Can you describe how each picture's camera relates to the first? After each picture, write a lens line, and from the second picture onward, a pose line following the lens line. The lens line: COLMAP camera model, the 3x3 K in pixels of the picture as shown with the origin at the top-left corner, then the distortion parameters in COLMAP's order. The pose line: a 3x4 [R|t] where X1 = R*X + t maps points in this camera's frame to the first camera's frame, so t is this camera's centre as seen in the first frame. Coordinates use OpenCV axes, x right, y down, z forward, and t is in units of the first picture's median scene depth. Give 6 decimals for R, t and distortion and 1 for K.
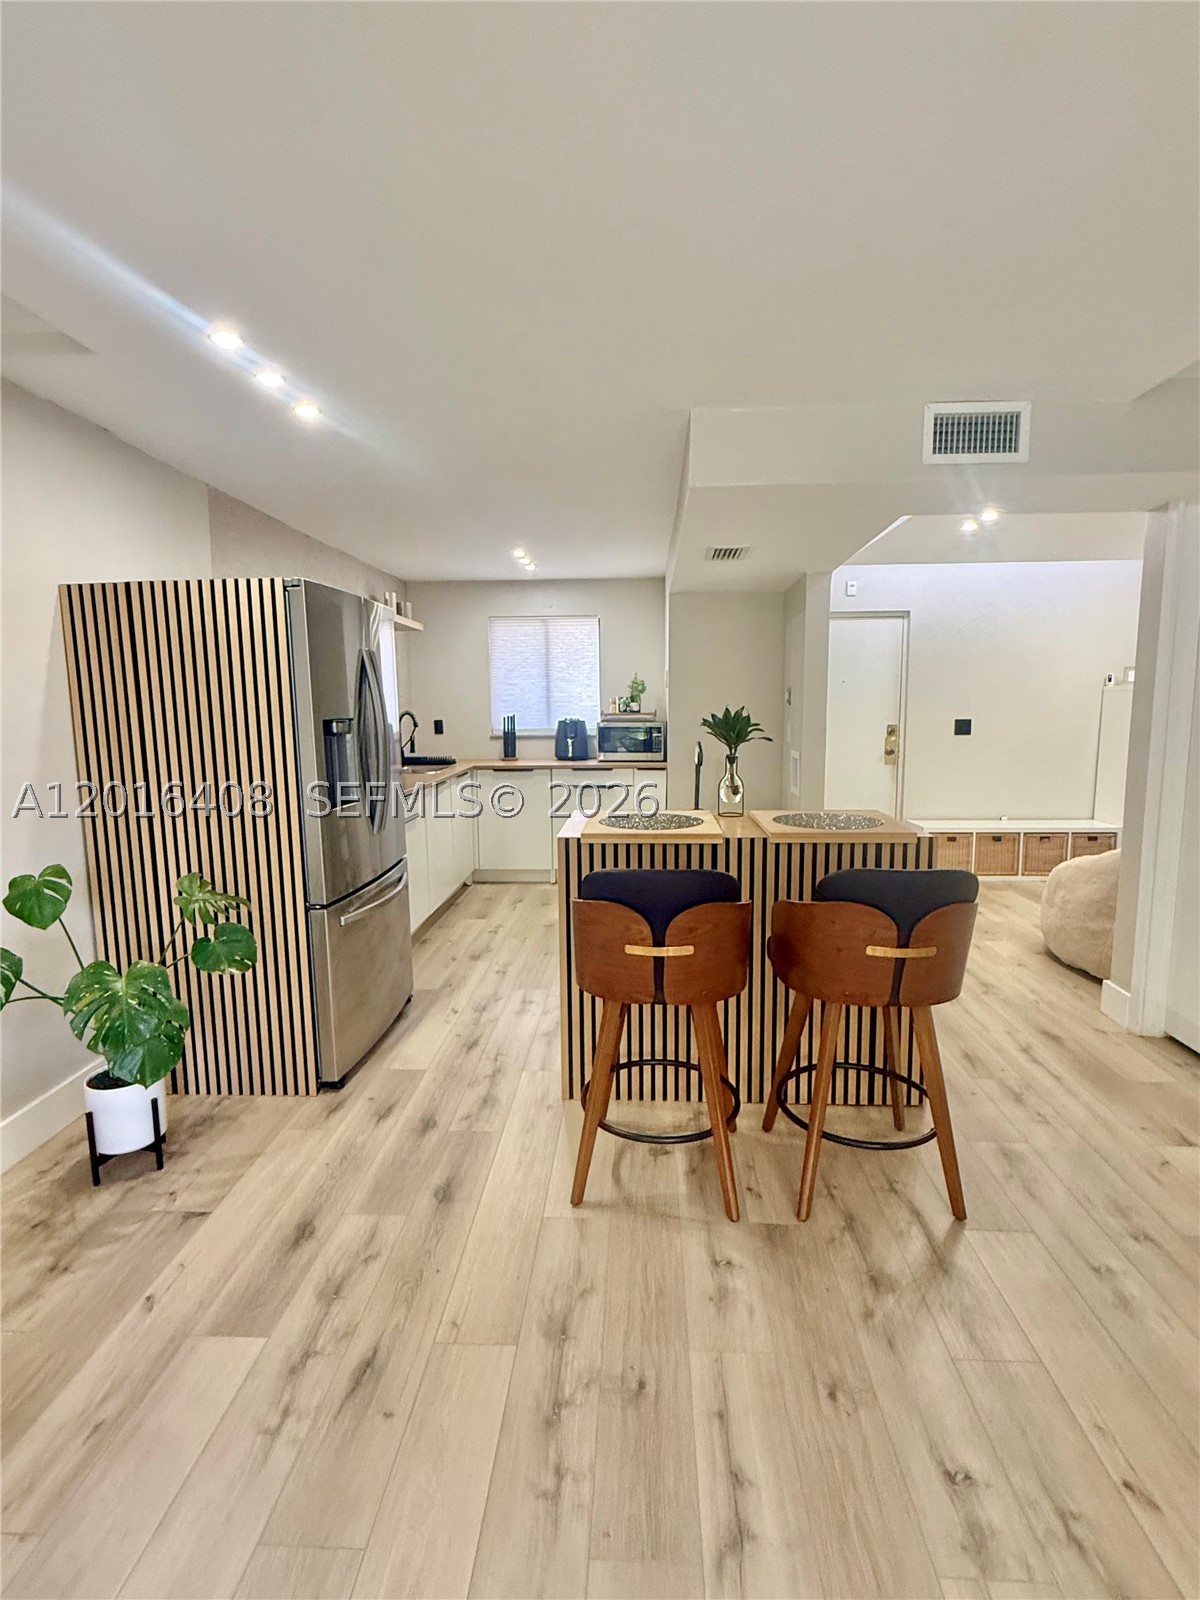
lens RADIAL K [[770.4, 0, 602.5], [0, 770.4, 802.1], [0, 0, 1]] dist [-0.000441, 0.000268]
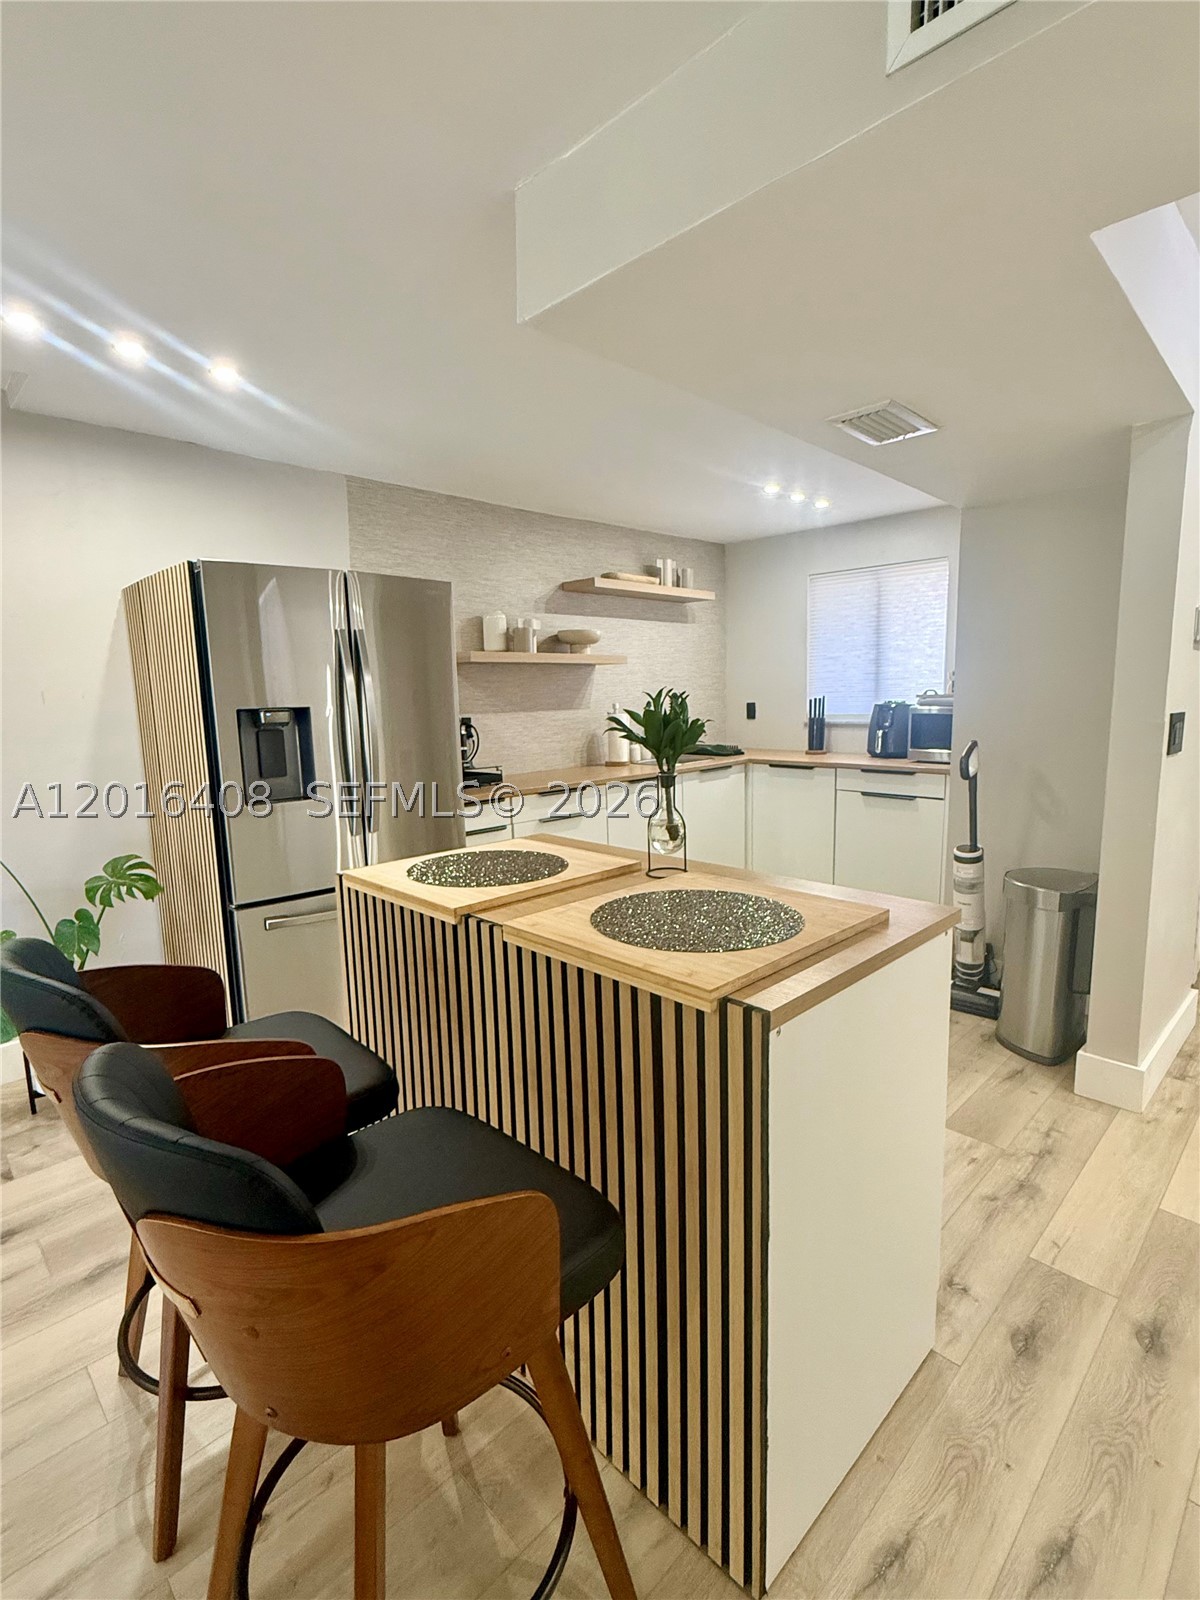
lens RADIAL K [[770.4, 0, 602.5], [0, 770.4, 802.1], [0, 0, 1]] dist [-0.000441, 0.000268]
pose [[0.741708, 0.088476, -0.664862, 0.593790], [-0.069306, 0.996065, 0.055233, -0.077107], [0.667133, 0.005112, 0.744921, 0.599031]]
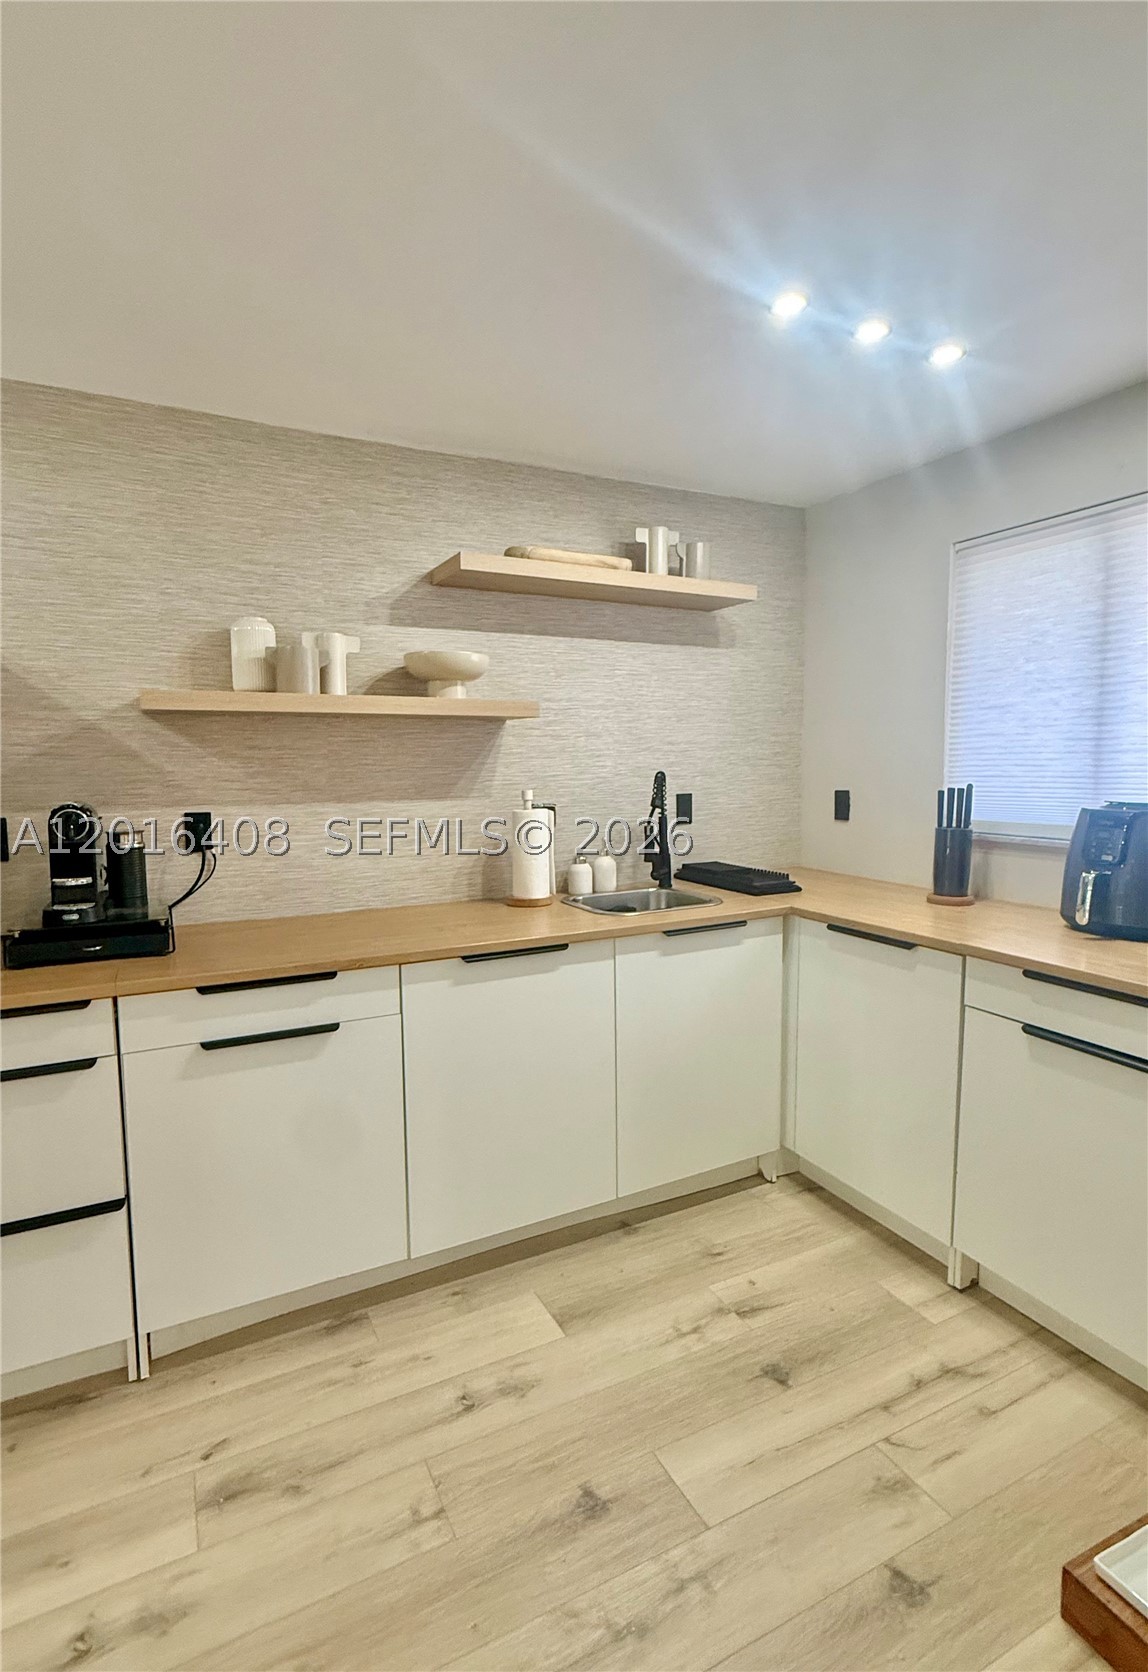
lens RADIAL K [[805.2, 0, 550.1], [0, 805.2, 833.5], [0, 0, 1]] dist [-0.002037, -0.000103]
pose [[0.491109, 0.085843, -0.866858, 0.306936], [-0.107117, 0.993531, 0.037701, -0.192734], [0.864487, 0.074340, 0.497127, 1.456393]]
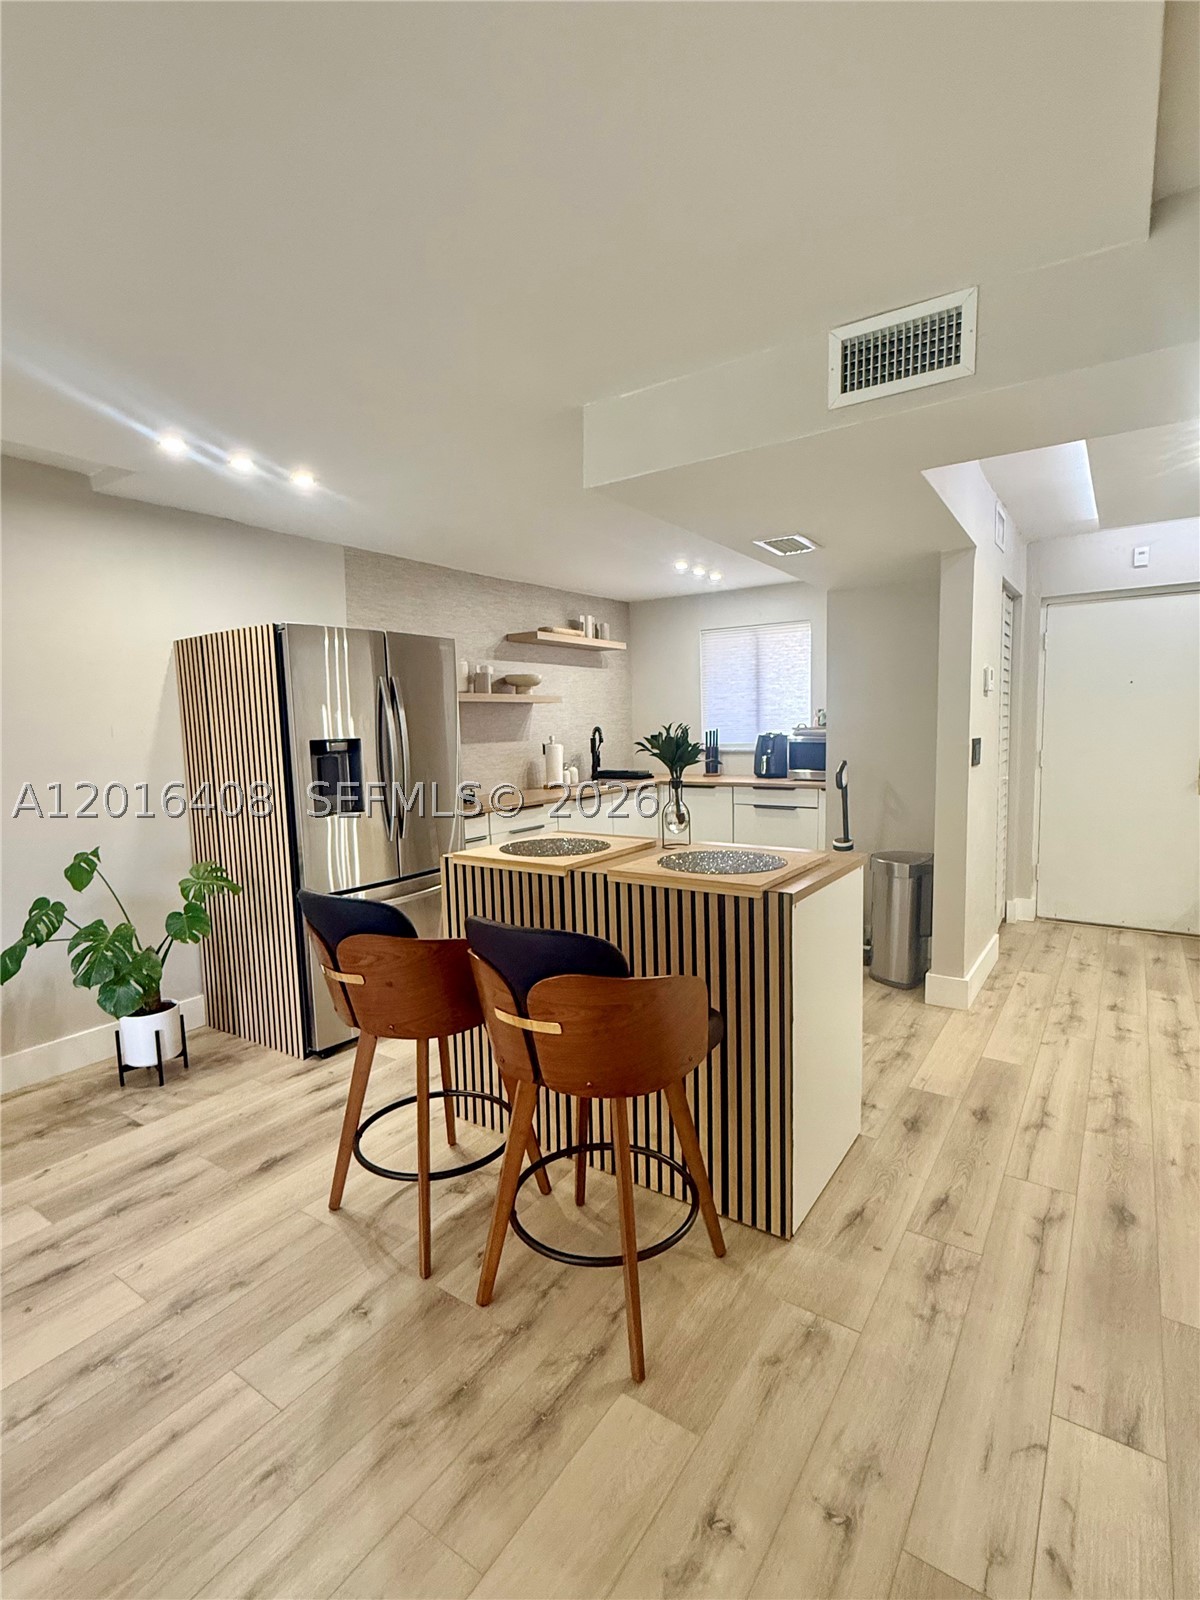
lens RADIAL K [[768.4, 0, 603.3], [0, 768.4, 804.6], [0, 0, 1]] dist [-0.001523, -0.000309]
pose [[0.854629, 0.043044, -0.517452, 0.627122], [-0.048292, 0.998828, 0.003328, -0.034897], [0.516988, 0.022145, 0.855706, 0.230139]]
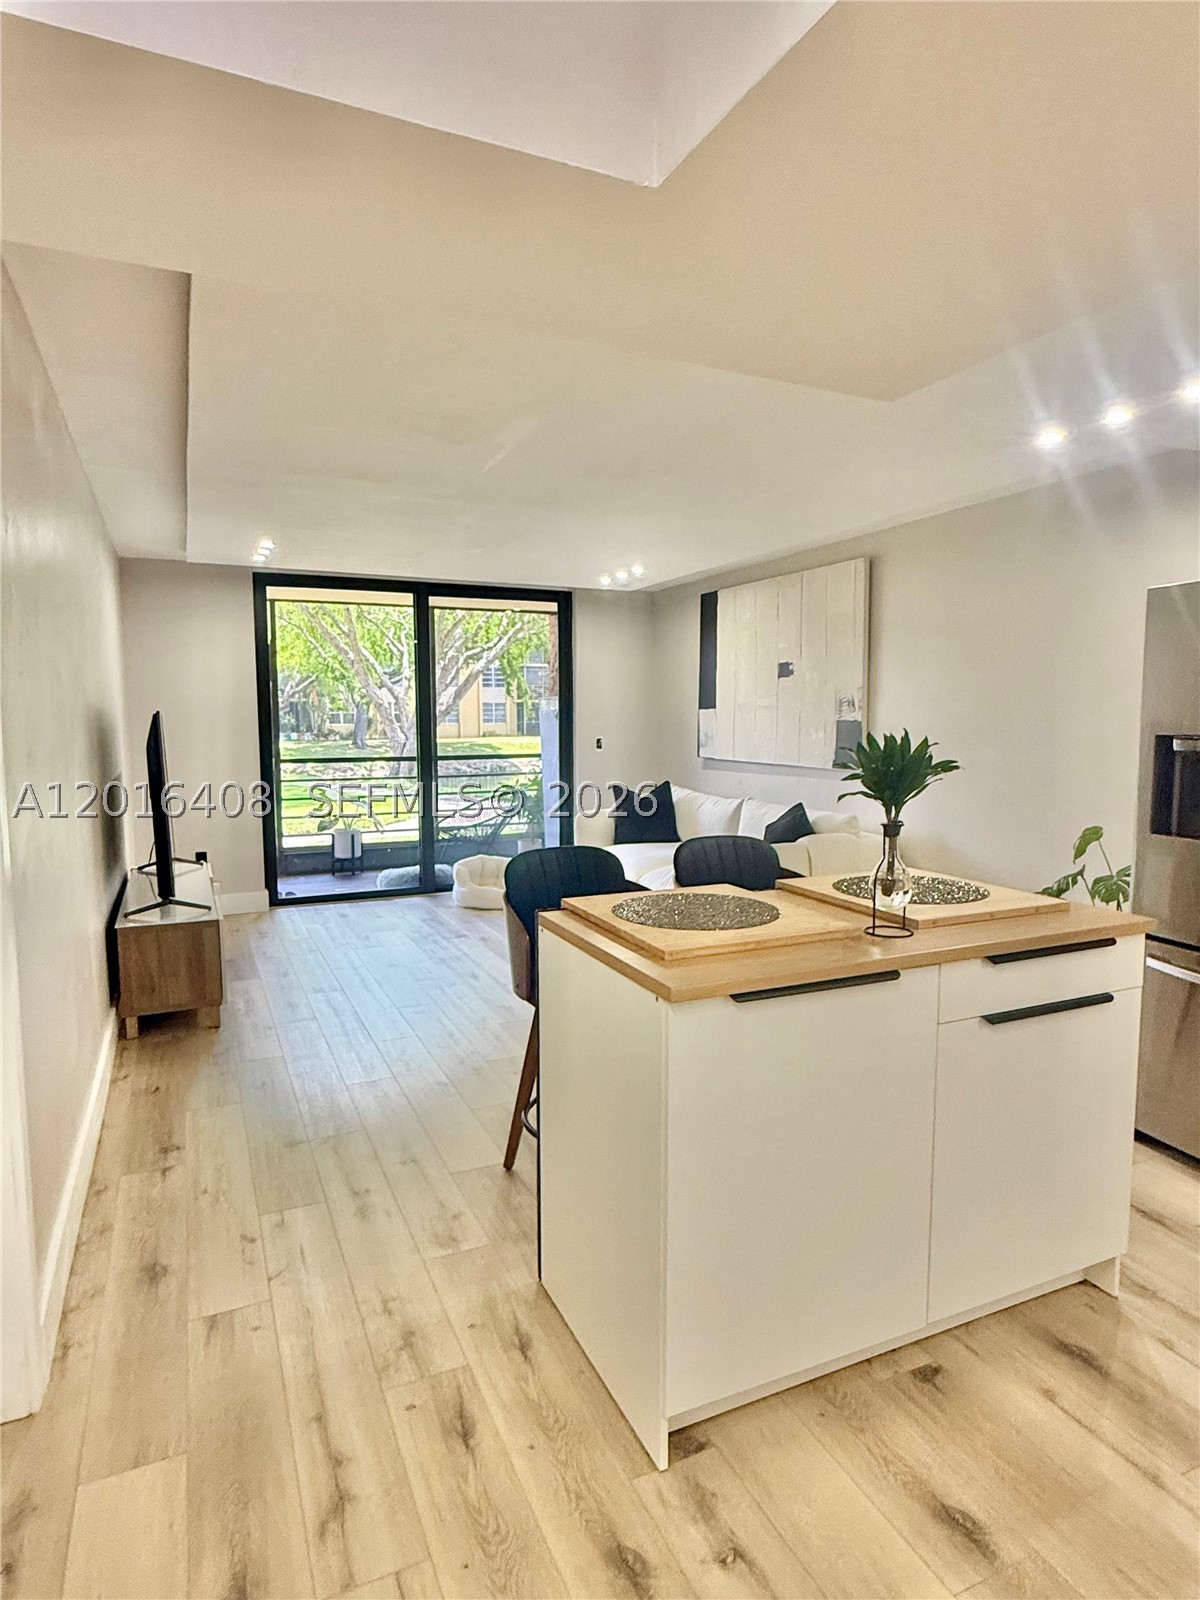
lens RADIAL K [[921.2, 0, 600.0], [0, 921.2, 800.0], [0, 0, 1]] dist [0.004090, 0.000080]
pose [[-0.888383, 0.054103, -0.455904, 0.727590], [-0.048650, 0.976347, 0.210665, -0.229941], [0.456518, 0.209331, -0.864738, 1.655224]]
